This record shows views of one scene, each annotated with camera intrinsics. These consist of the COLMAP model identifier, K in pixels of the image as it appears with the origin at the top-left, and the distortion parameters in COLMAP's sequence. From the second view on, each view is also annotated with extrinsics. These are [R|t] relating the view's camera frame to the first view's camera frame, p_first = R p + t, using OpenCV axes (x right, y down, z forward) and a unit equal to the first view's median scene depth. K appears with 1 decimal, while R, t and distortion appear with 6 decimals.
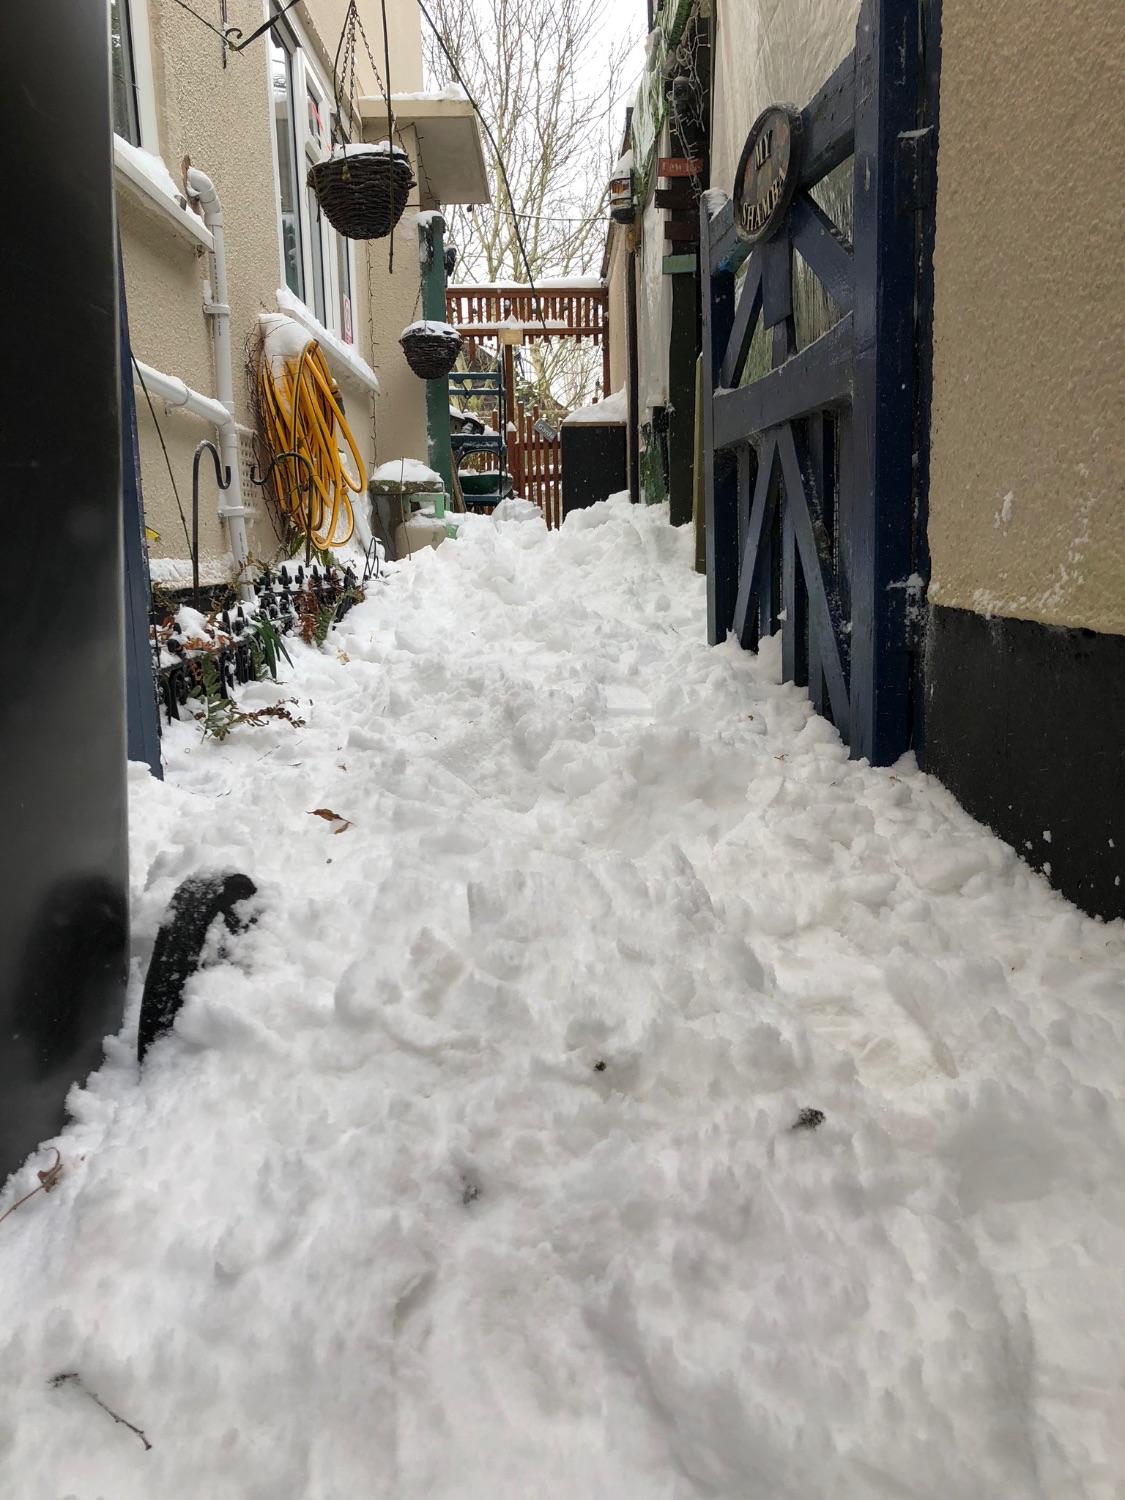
lens RADIAL K [[1242.9, 0, 563.8], [0, 1242.9, 749.9], [0, 0, 1]] dist [0.009300, -0.012671]
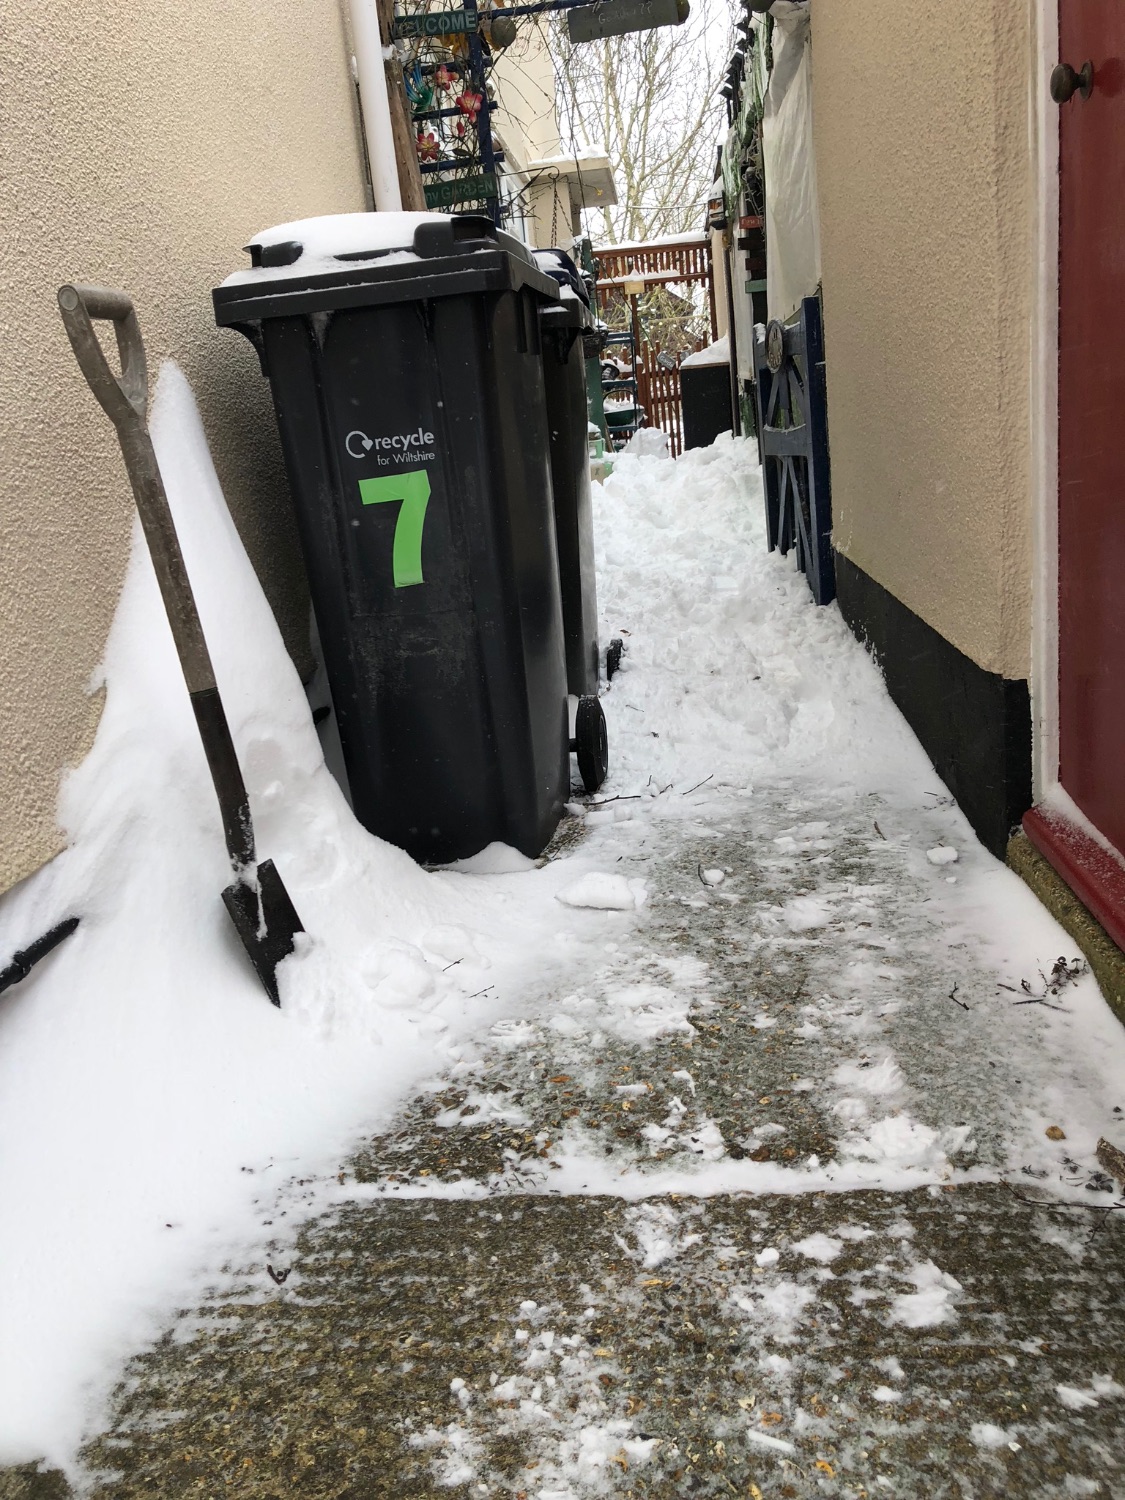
lens RADIAL K [[1242.9, 0, 558.8], [0, 1242.9, 757.5], [0, 0, 1]] dist [0.009300, -0.012671]
pose [[0.992654, -0.049277, -0.110501, -0.005602], [0.060531, 0.993051, 0.100921, 0.009957], [0.104761, -0.106868, 0.988739, -0.494585]]
